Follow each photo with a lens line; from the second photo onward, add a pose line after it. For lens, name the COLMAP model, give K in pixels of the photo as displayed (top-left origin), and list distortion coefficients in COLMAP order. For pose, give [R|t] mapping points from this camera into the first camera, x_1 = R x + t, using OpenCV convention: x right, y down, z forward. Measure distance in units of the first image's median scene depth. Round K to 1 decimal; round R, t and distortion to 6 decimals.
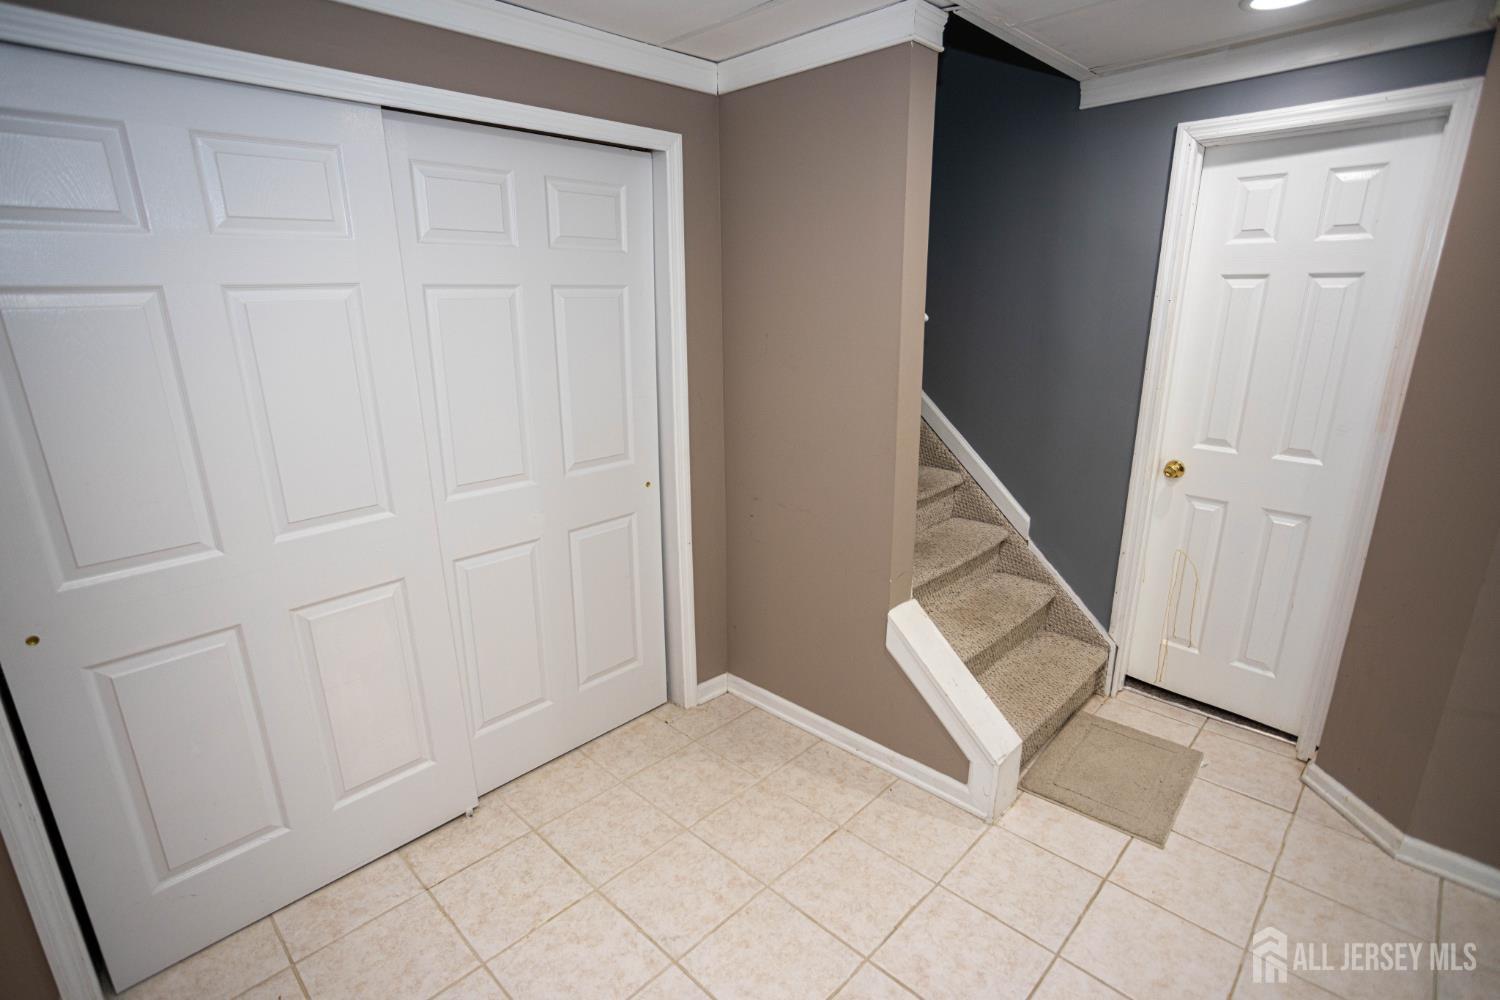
lens RADIAL K [[744.8, 0, 746.5], [0, 744.8, 507.9], [0, 0, 1]] dist [-0.025067, 0.011350]
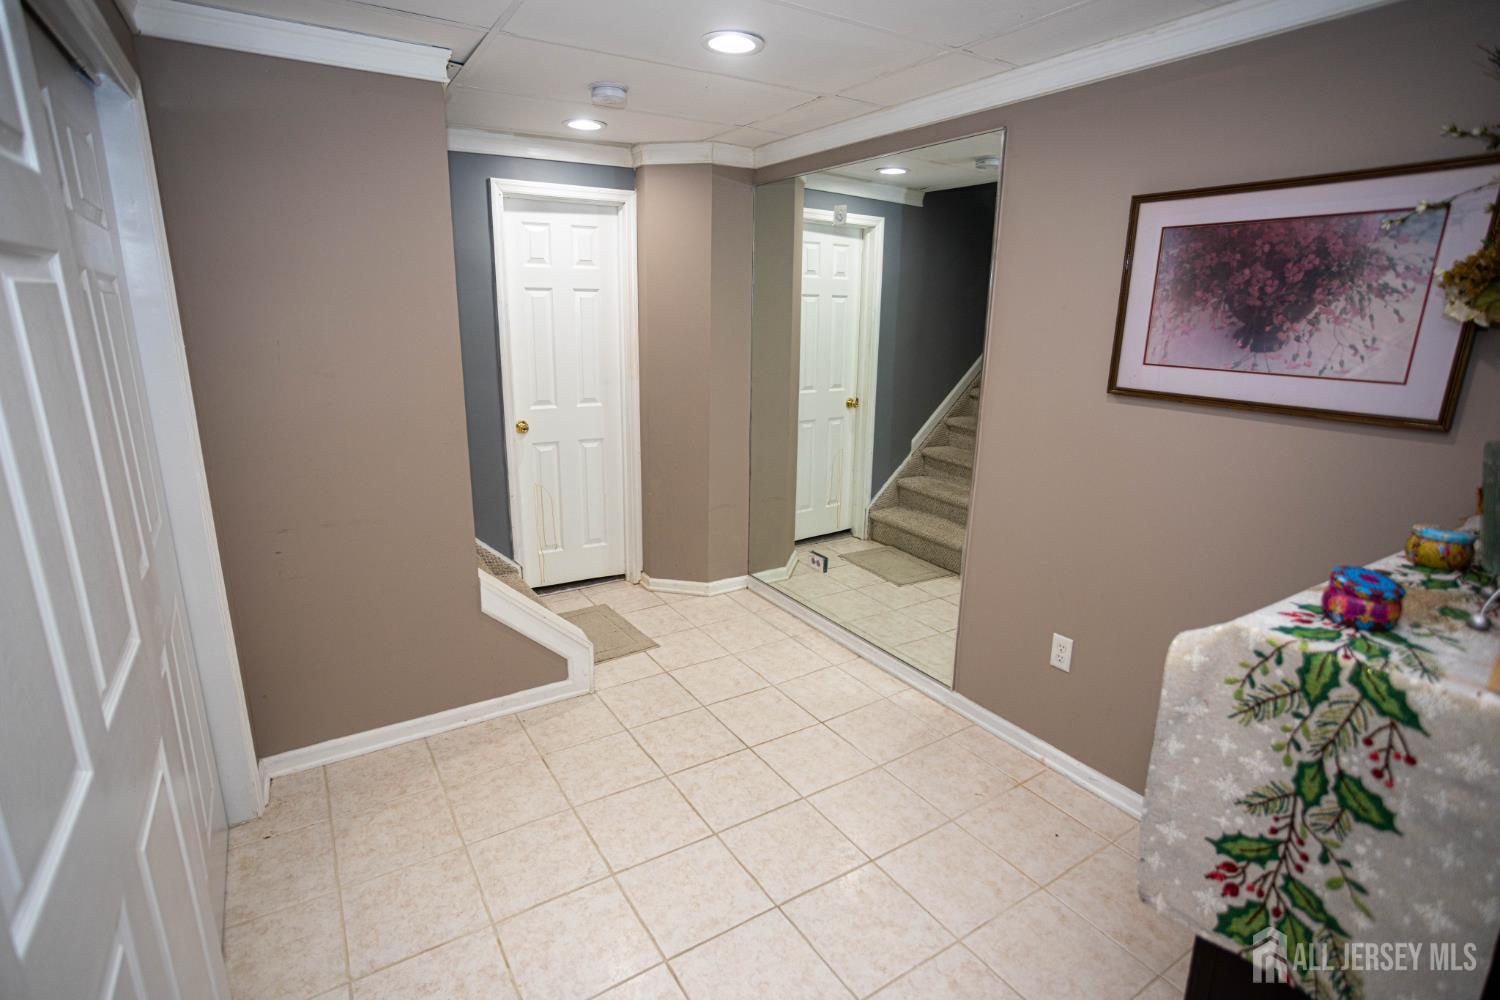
lens RADIAL K [[744.8, 0, 753.7], [0, 744.8, 504.3], [0, 0, 1]] dist [-0.025067, 0.011350]
pose [[0.213973, -0.234694, 0.948227, -0.760685], [0.260541, 0.949256, 0.176156, -0.052881], [-0.941453, 0.209359, 0.264262, 0.289887]]
